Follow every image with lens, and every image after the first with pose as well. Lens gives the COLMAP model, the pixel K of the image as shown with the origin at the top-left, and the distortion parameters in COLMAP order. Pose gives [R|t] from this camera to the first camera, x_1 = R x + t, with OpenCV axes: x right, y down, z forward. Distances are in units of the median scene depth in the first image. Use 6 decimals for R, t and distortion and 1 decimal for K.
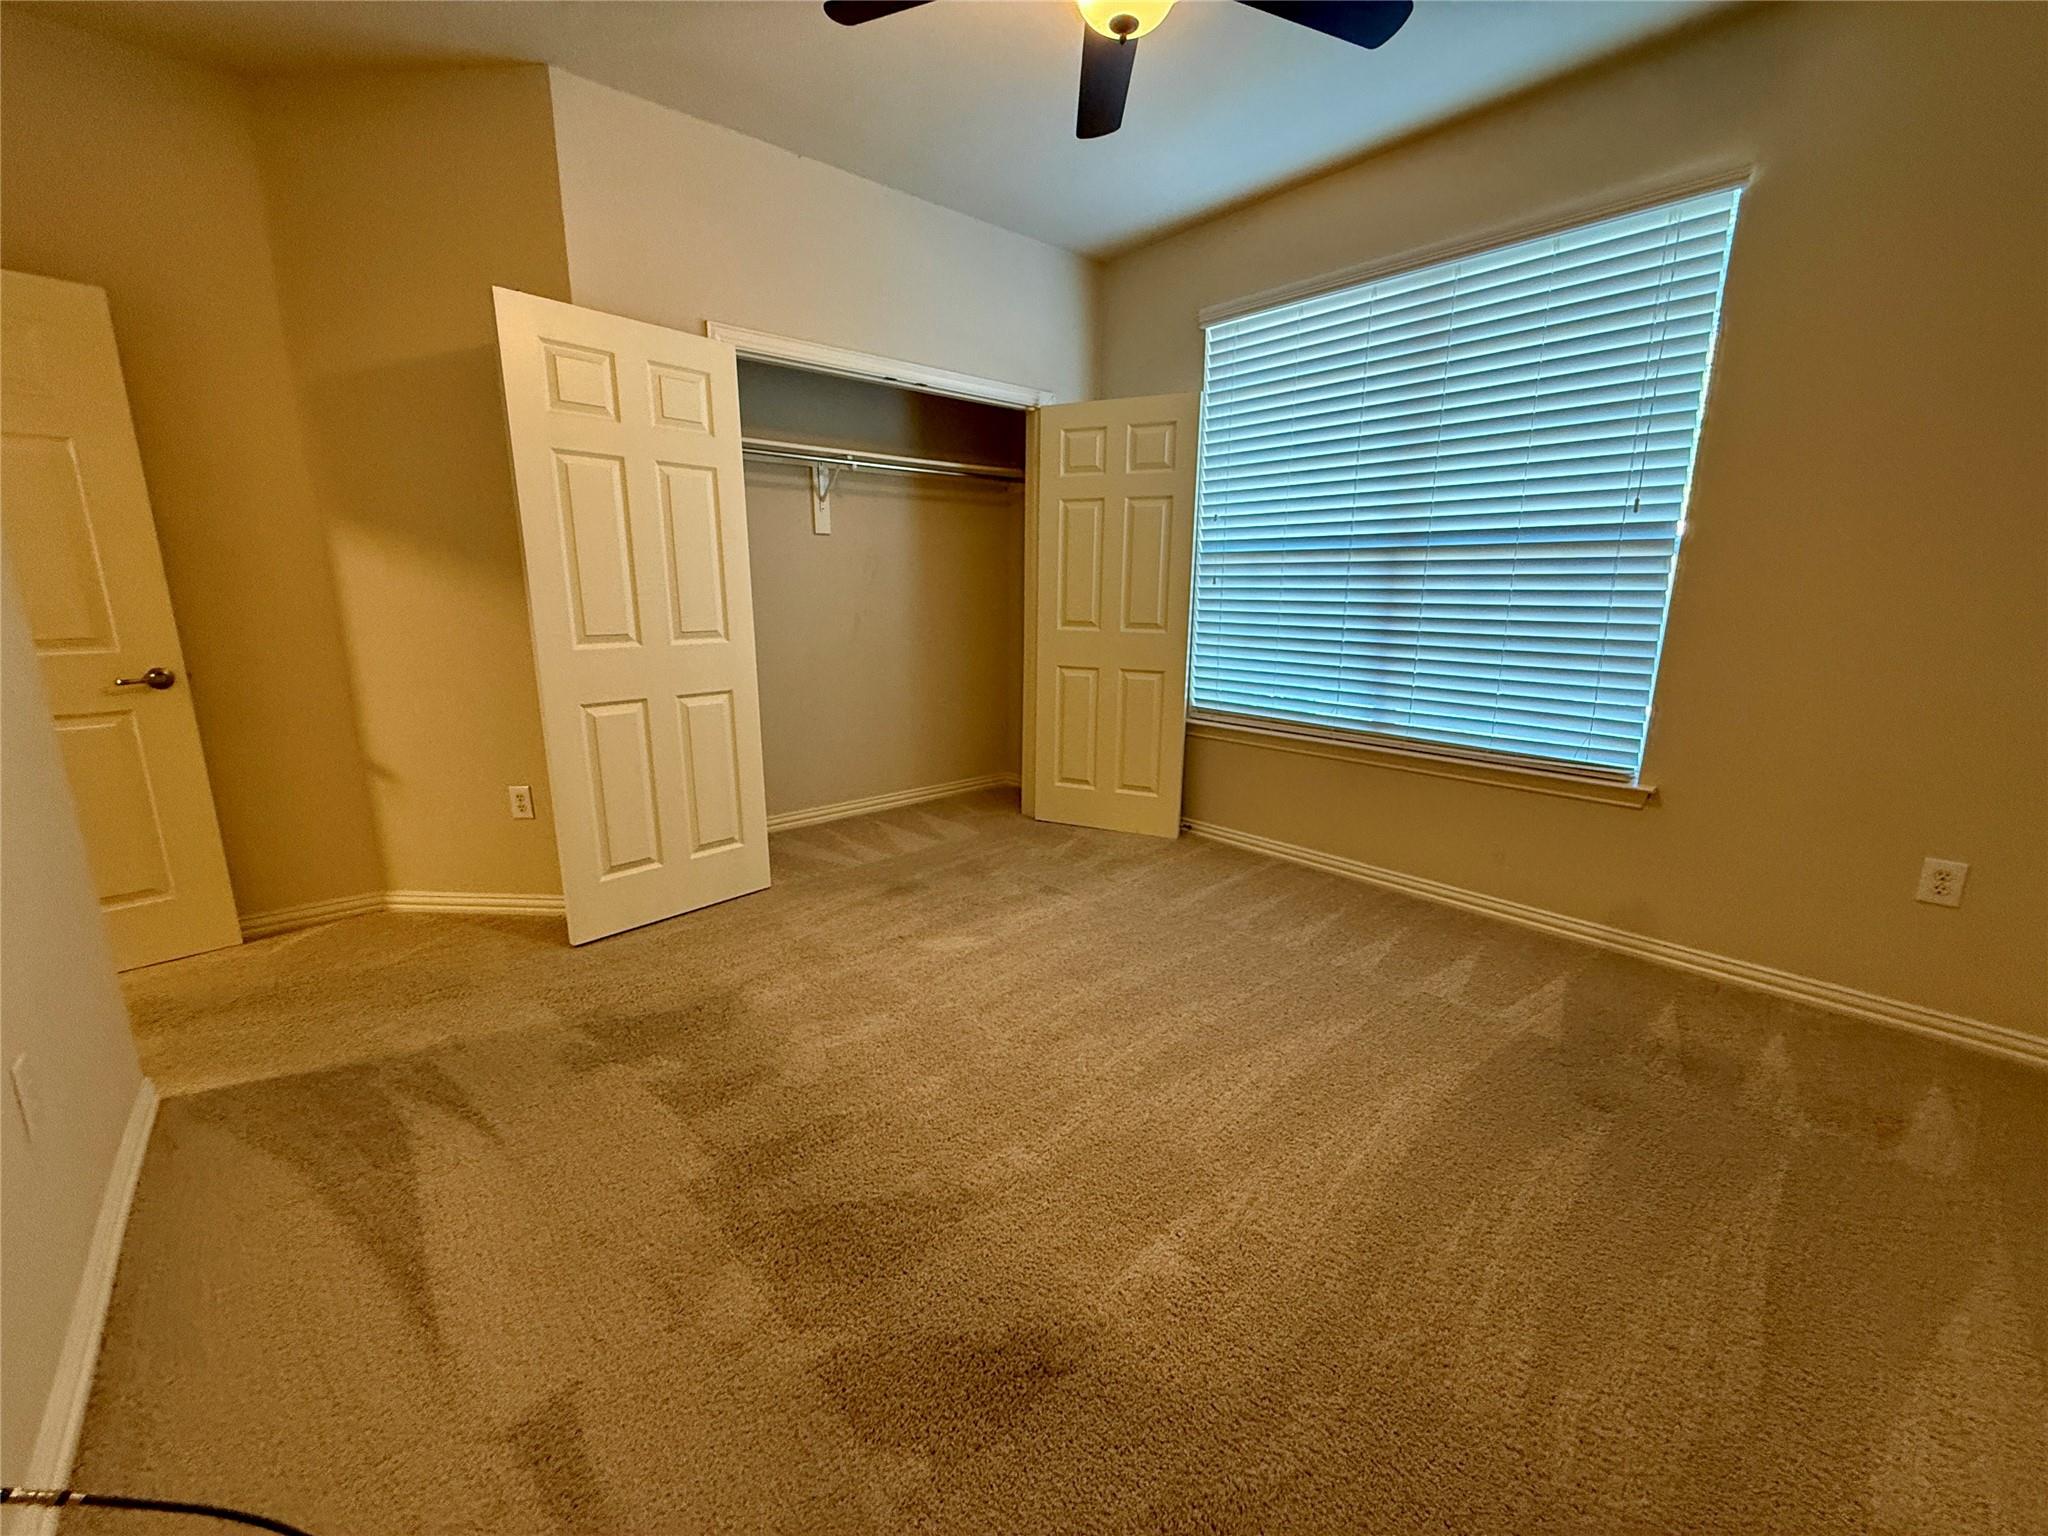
lens RADIAL K [[828.2, 0, 1024.0], [0, 828.2, 768.0], [0, 0, 1]] dist [0.000558, -0.000127]
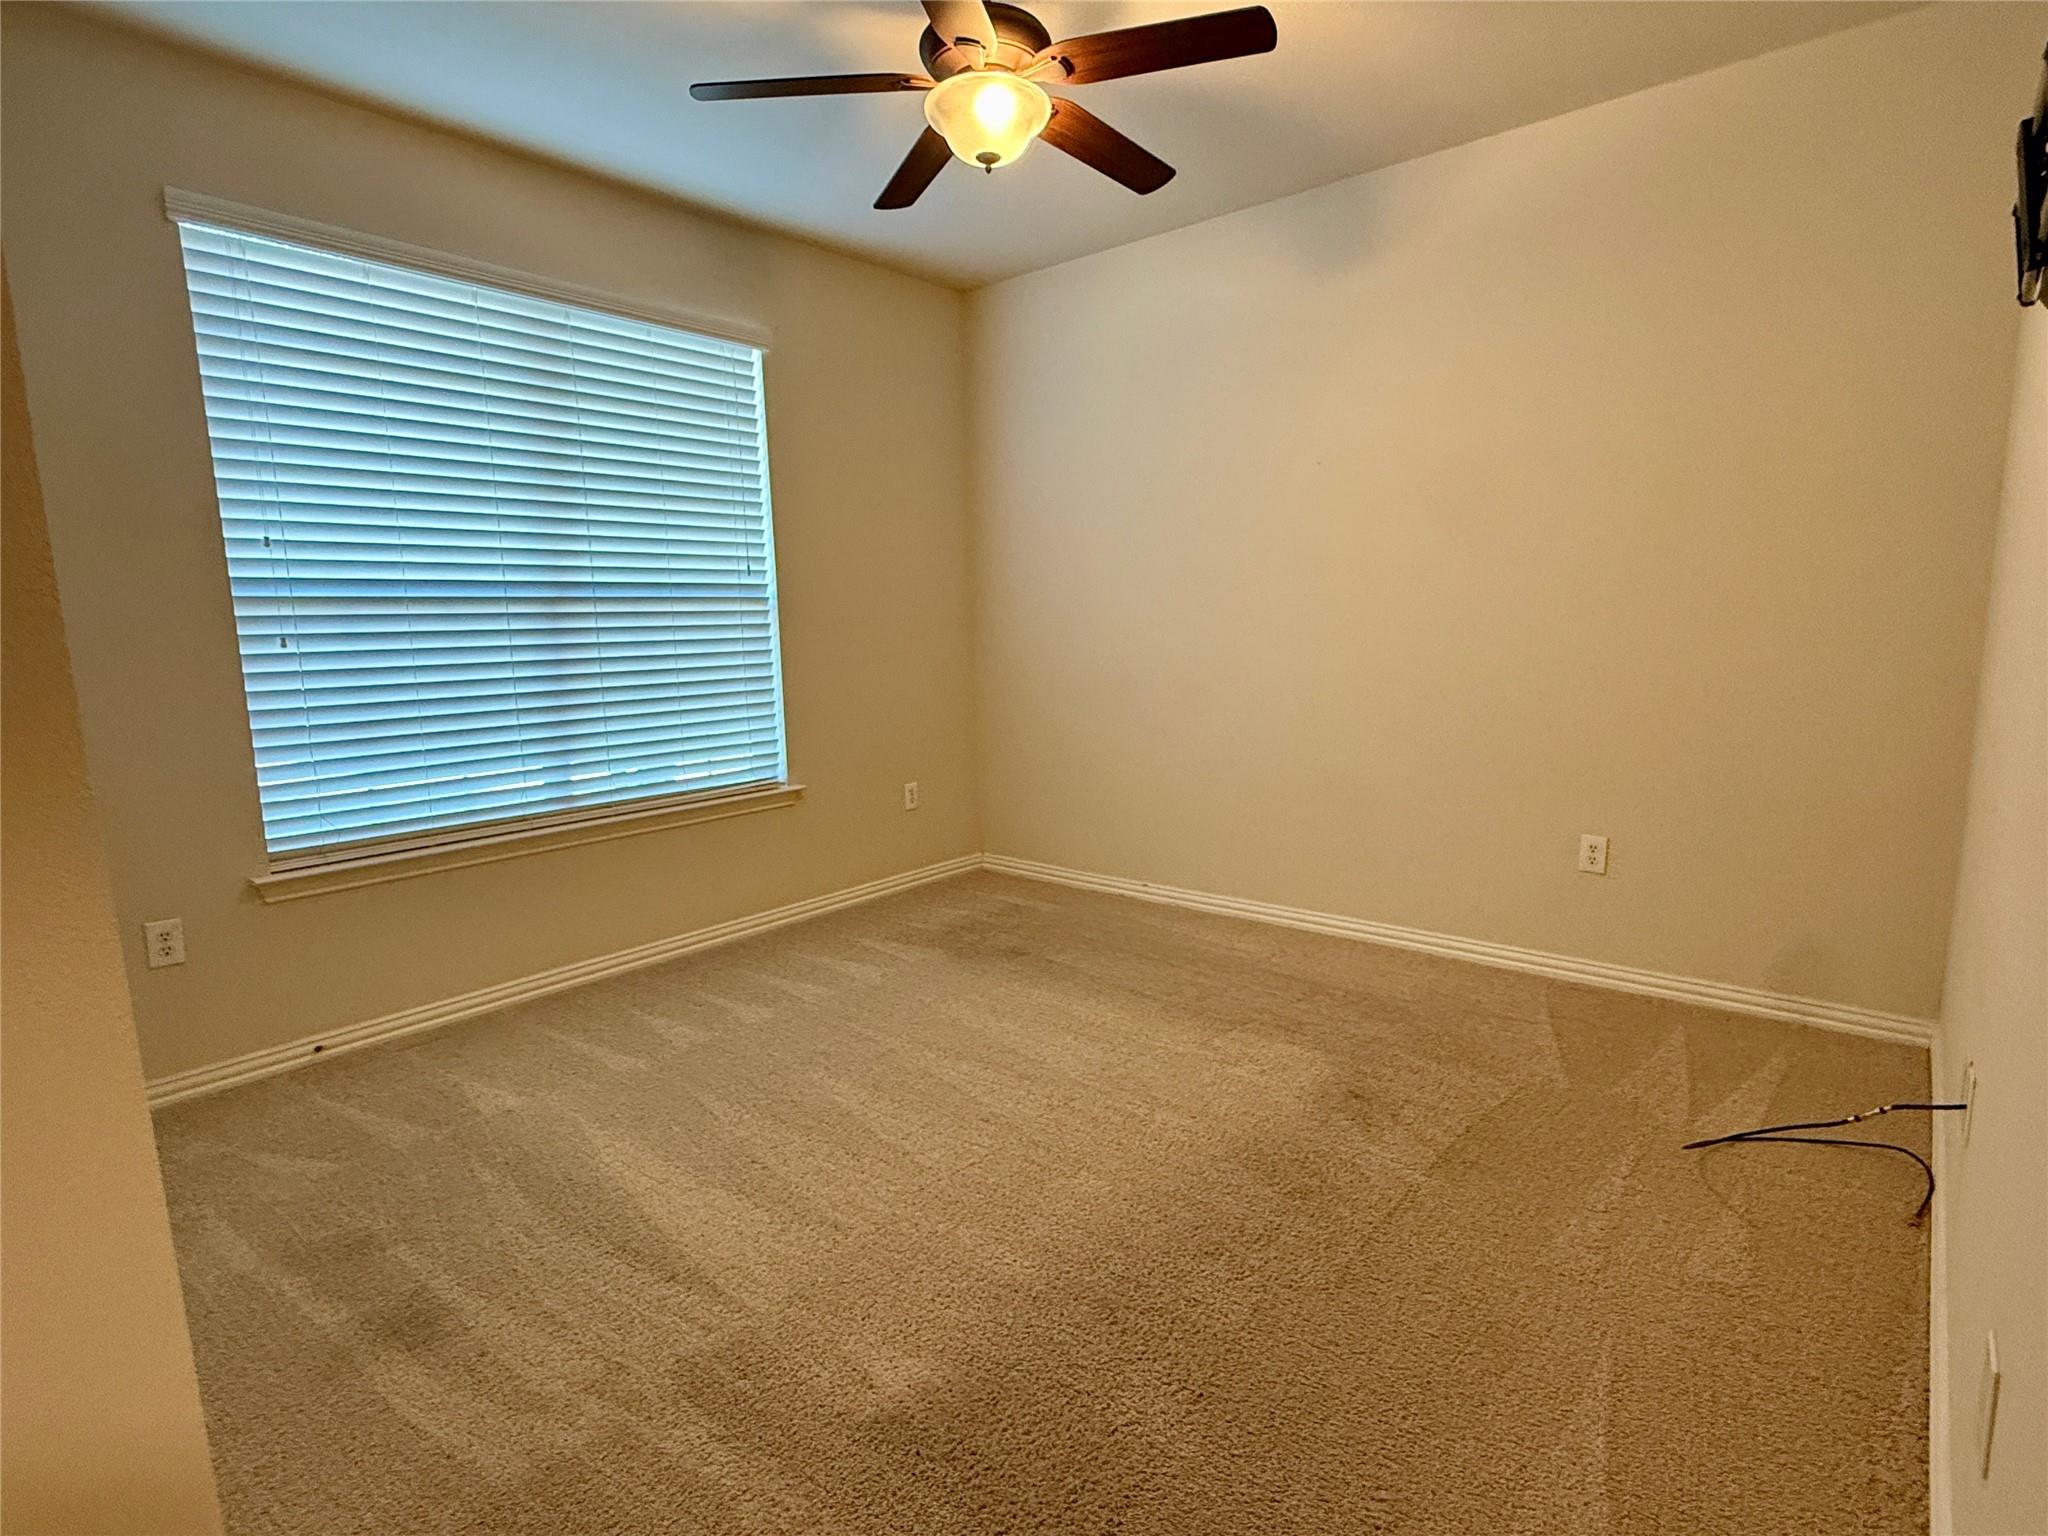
lens RADIAL K [[1036.5, 0, 1024.0], [0, 1036.5, 768.0], [0, 0, 1]] dist [-0.000502, 0.000873]
pose [[-0.143364, -0.145517, 0.978913, -0.854790], [0.233168, 0.956321, 0.176306, -0.201272], [-0.961811, 0.253527, -0.103172, 0.800739]]
